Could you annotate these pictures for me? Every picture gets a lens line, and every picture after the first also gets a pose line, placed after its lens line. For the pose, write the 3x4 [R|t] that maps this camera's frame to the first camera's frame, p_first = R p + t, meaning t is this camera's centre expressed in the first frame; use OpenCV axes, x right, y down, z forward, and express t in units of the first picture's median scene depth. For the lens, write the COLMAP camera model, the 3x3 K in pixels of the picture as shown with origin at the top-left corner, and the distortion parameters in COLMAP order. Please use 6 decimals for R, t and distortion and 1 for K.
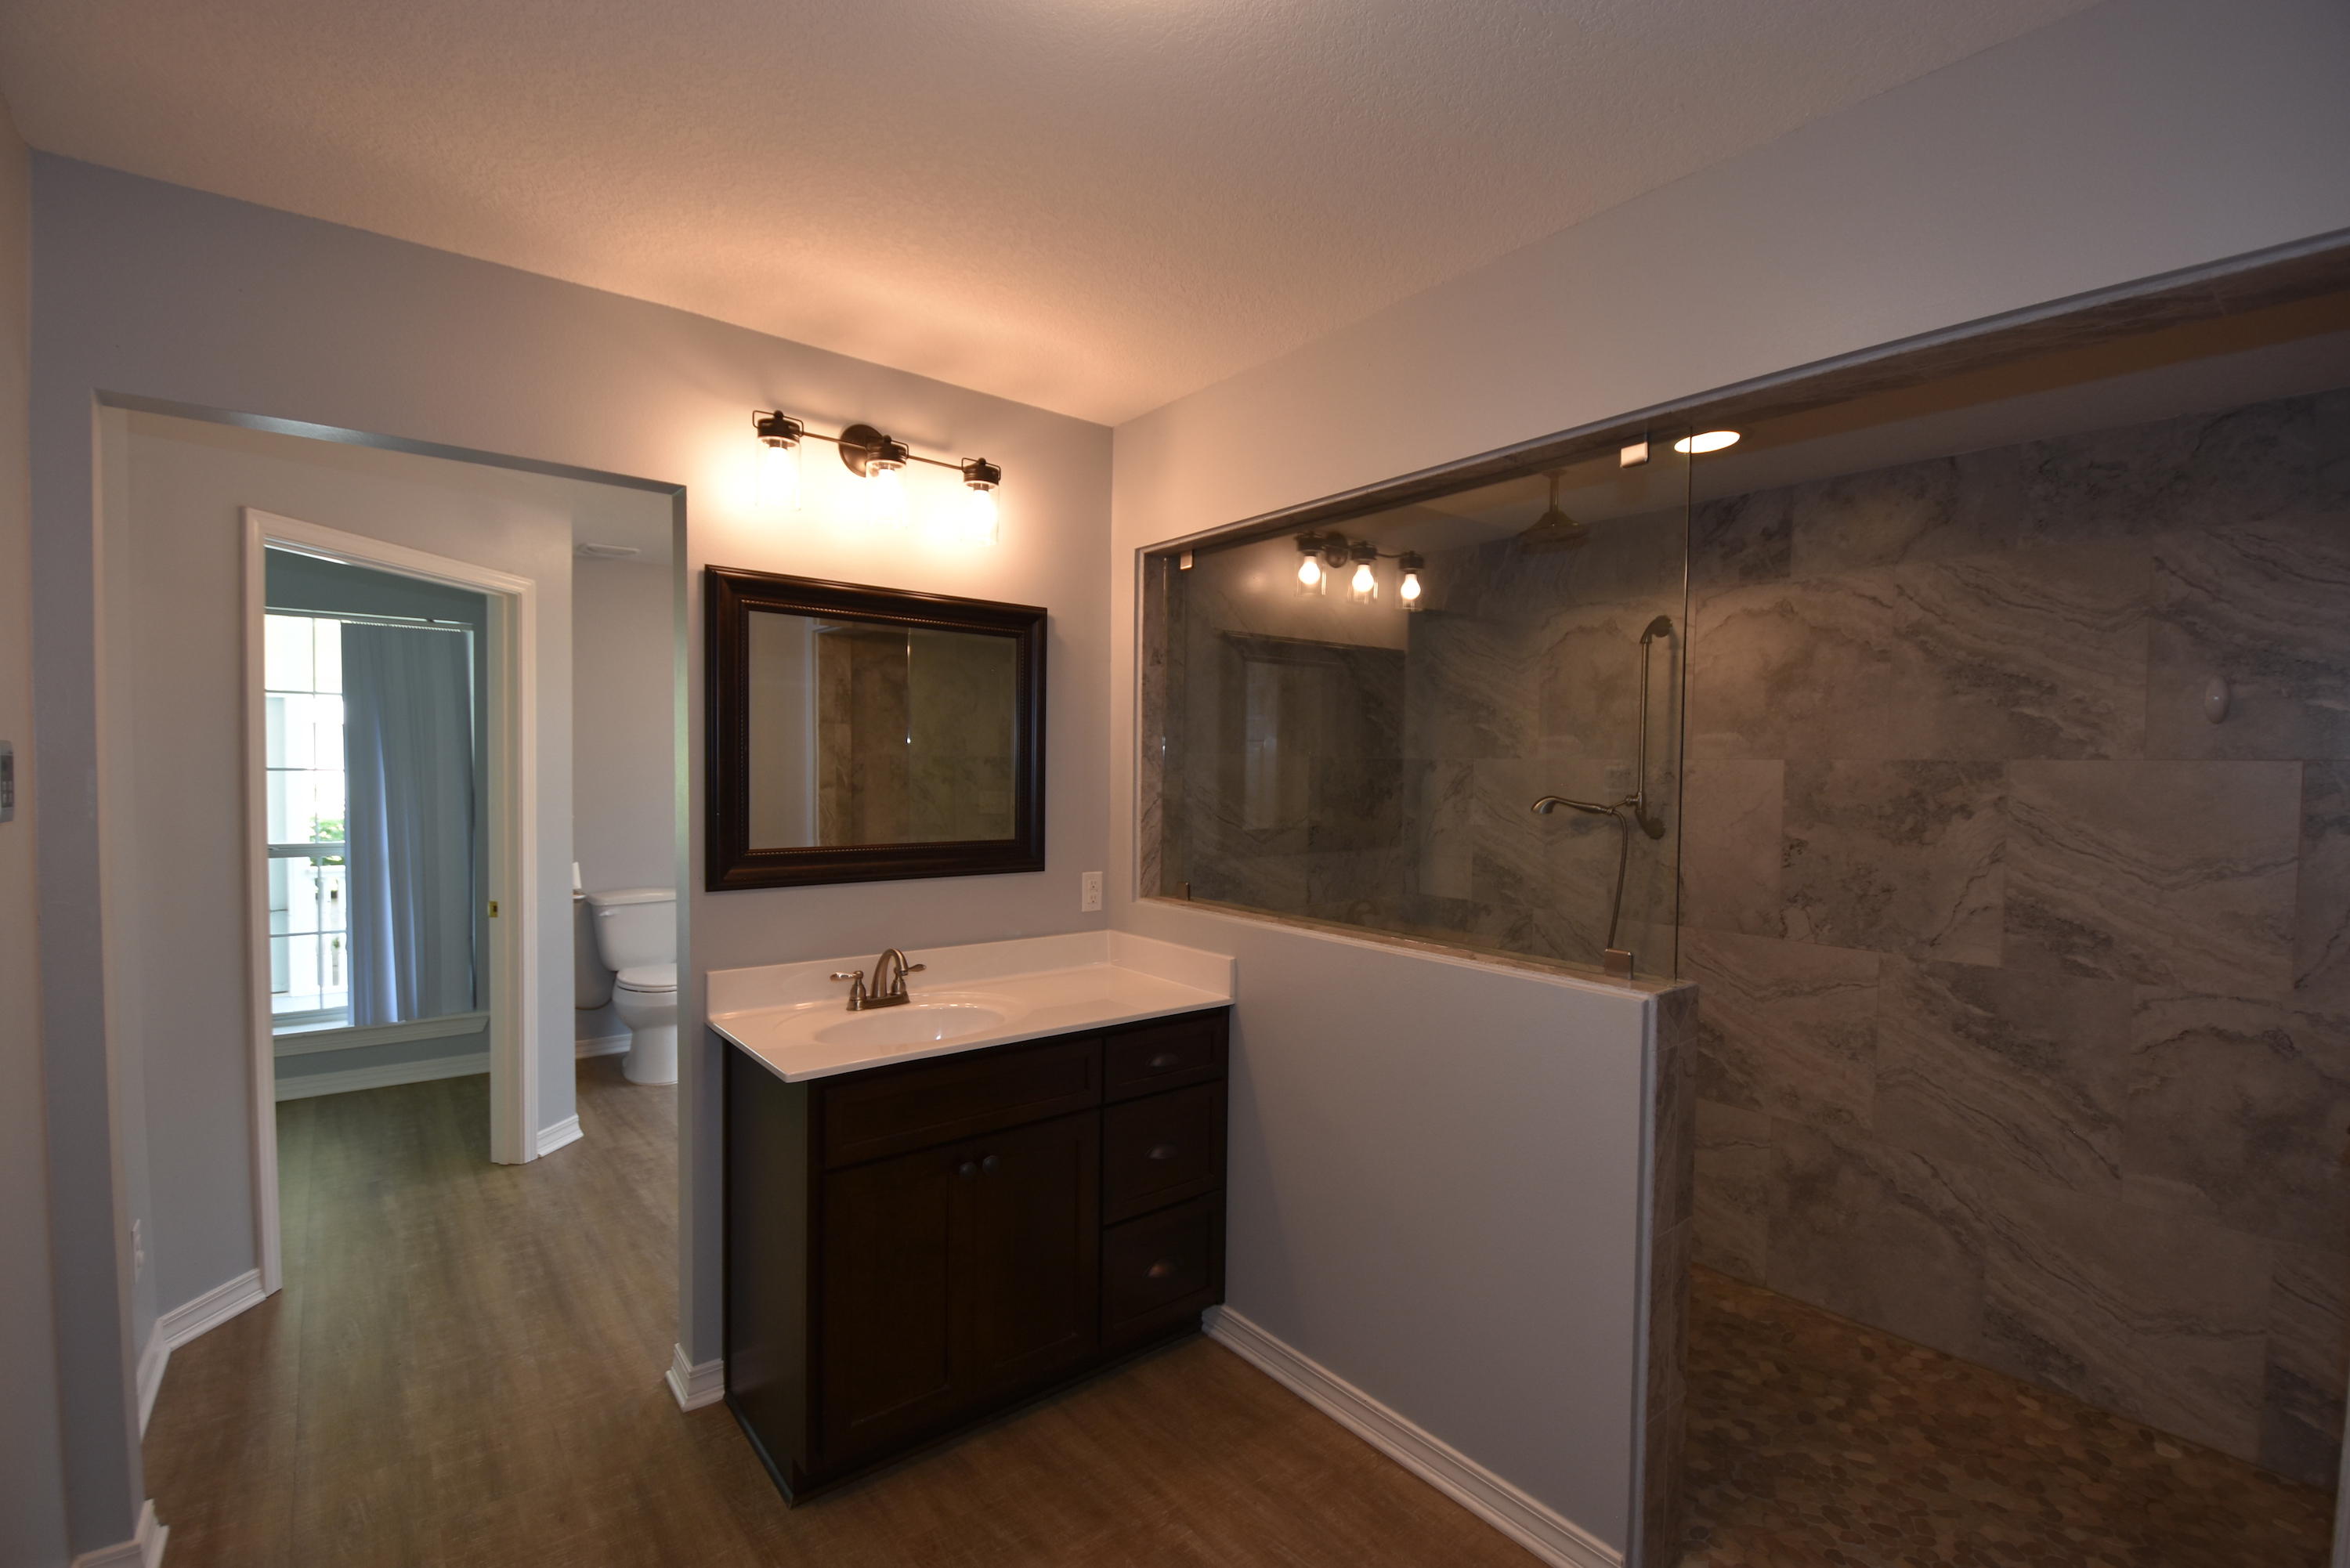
lens RADIAL K [[1038.1, 0, 1161.9], [0, 1038.1, 797.8], [0, 0, 1]] dist [0.002035, -0.001510]
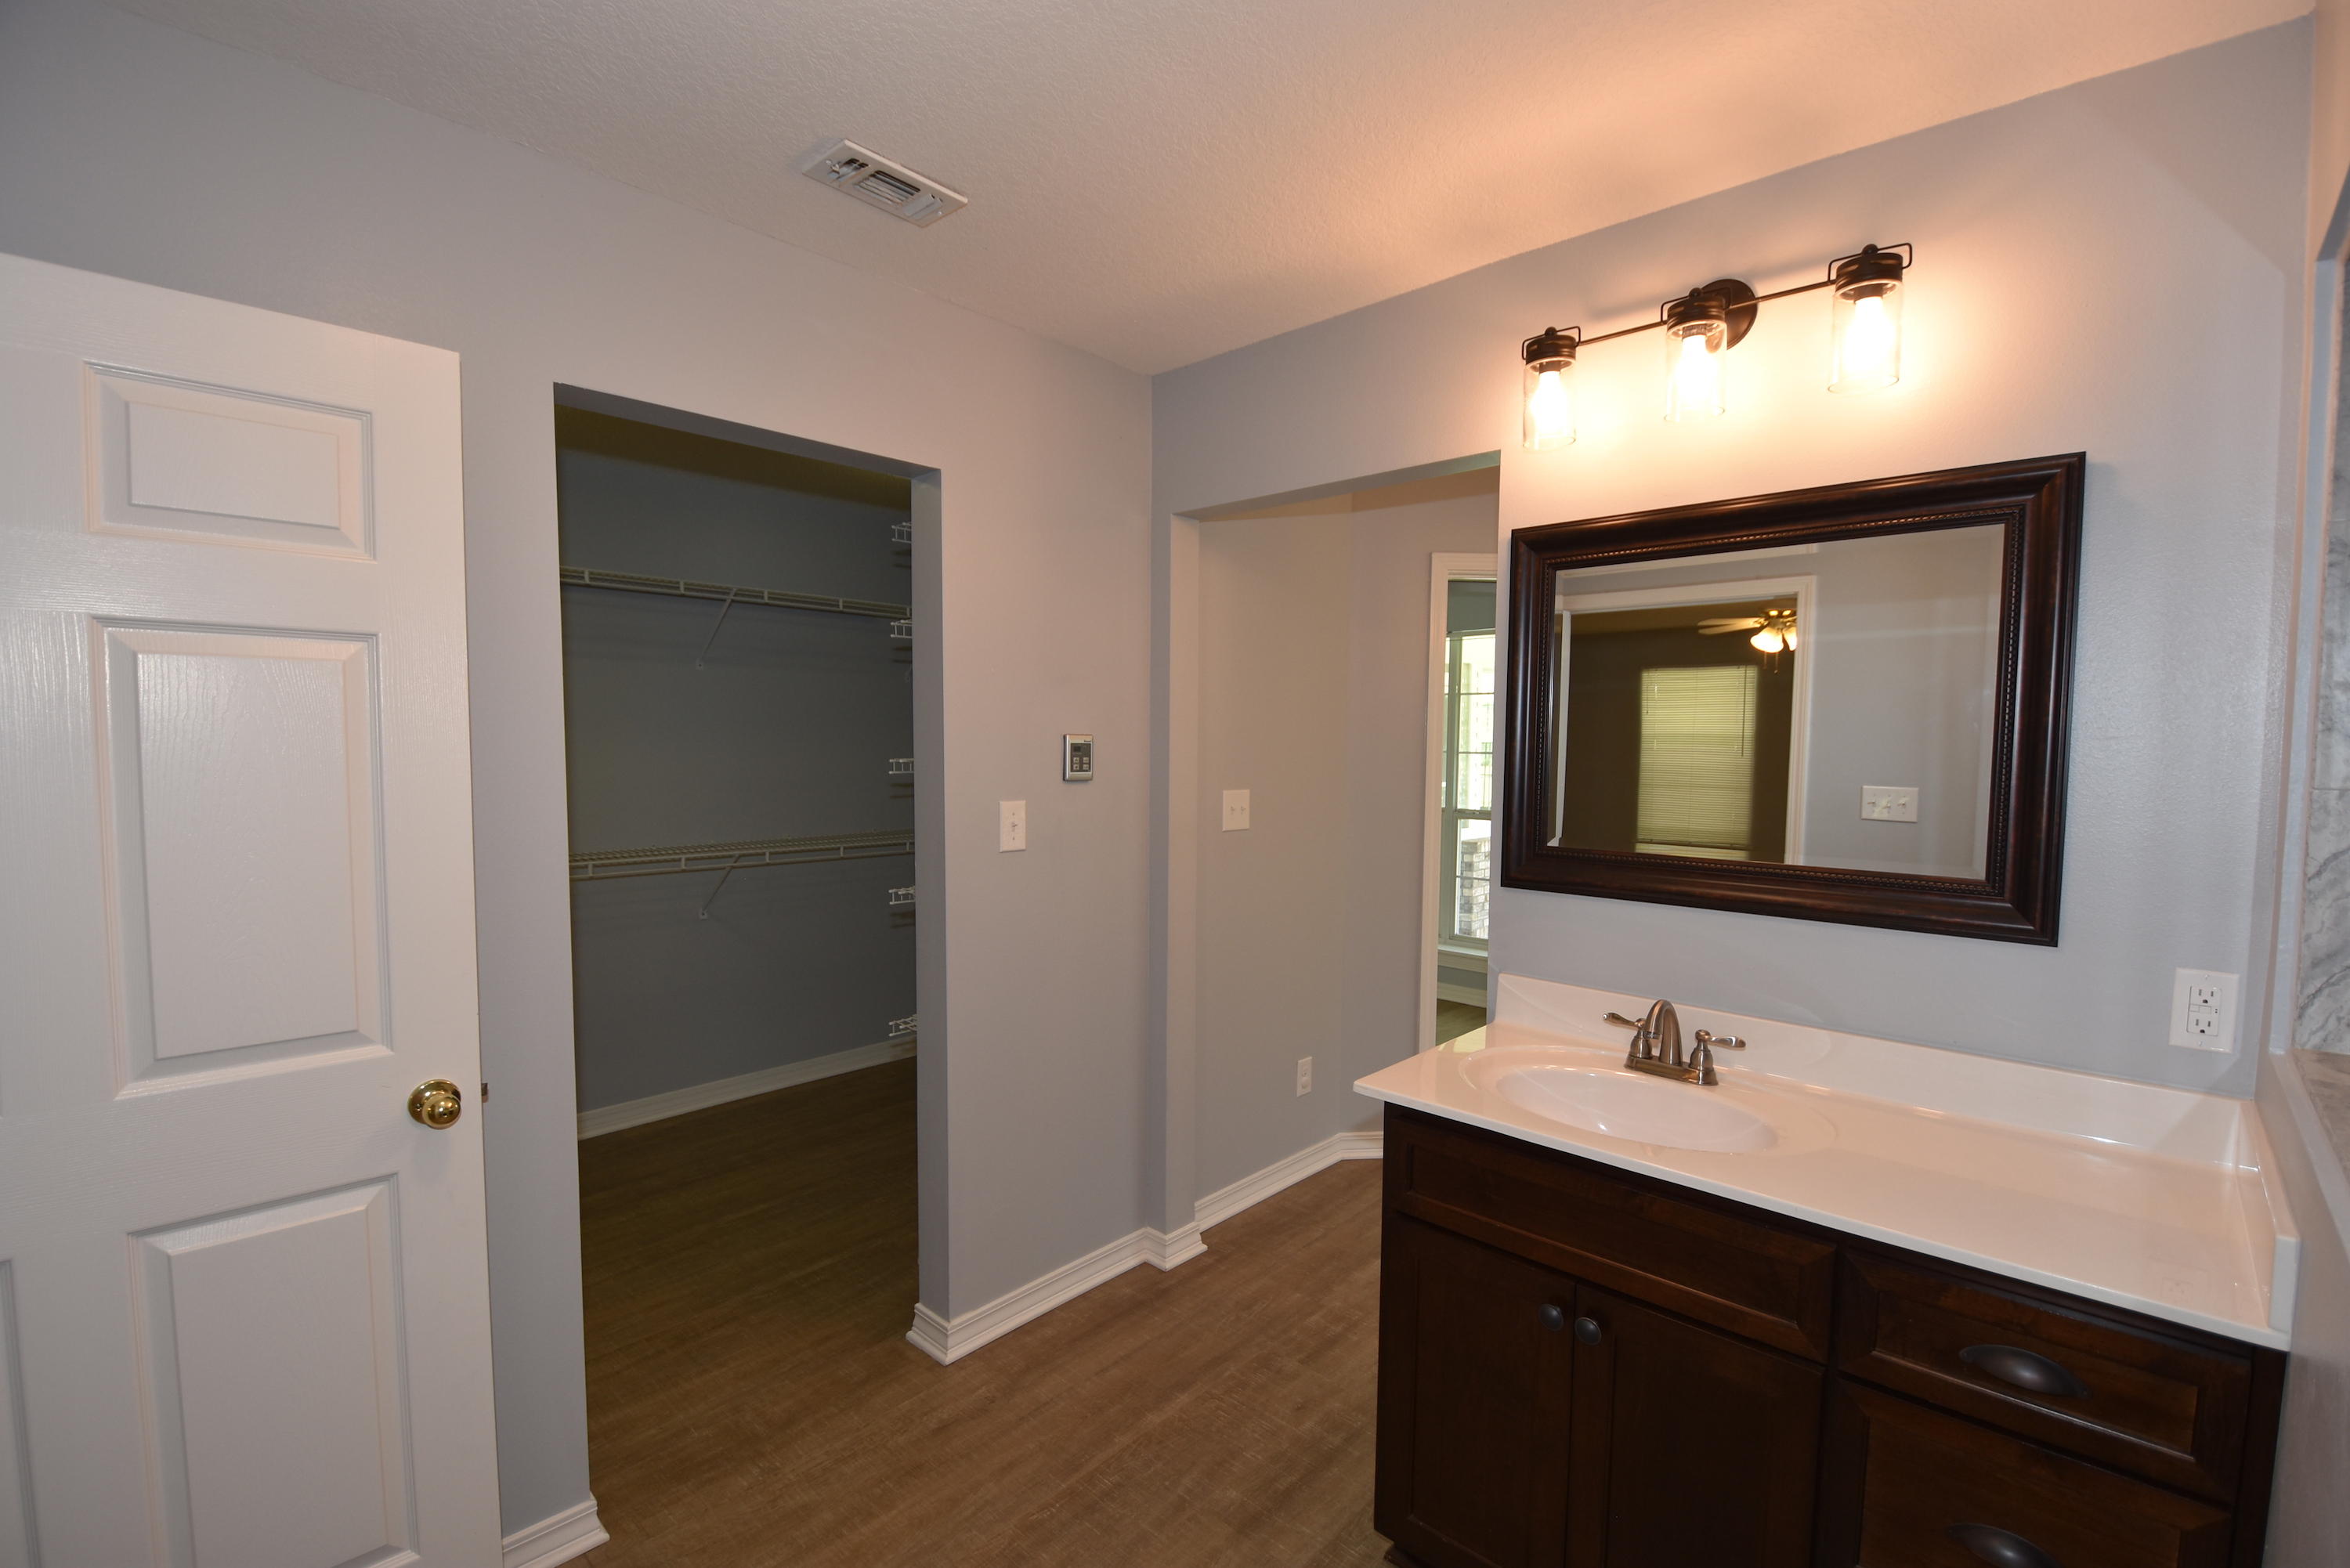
lens RADIAL K [[1038.1, 0, 1162.2], [0, 1038.1, 789.4], [0, 0, 1]] dist [0.002035, -0.001510]
pose [[0.145009, 0.042241, -0.988528, 0.421558], [-0.030822, 0.998796, 0.038159, -0.020402], [0.988950, 0.024935, 0.146137, 0.562475]]
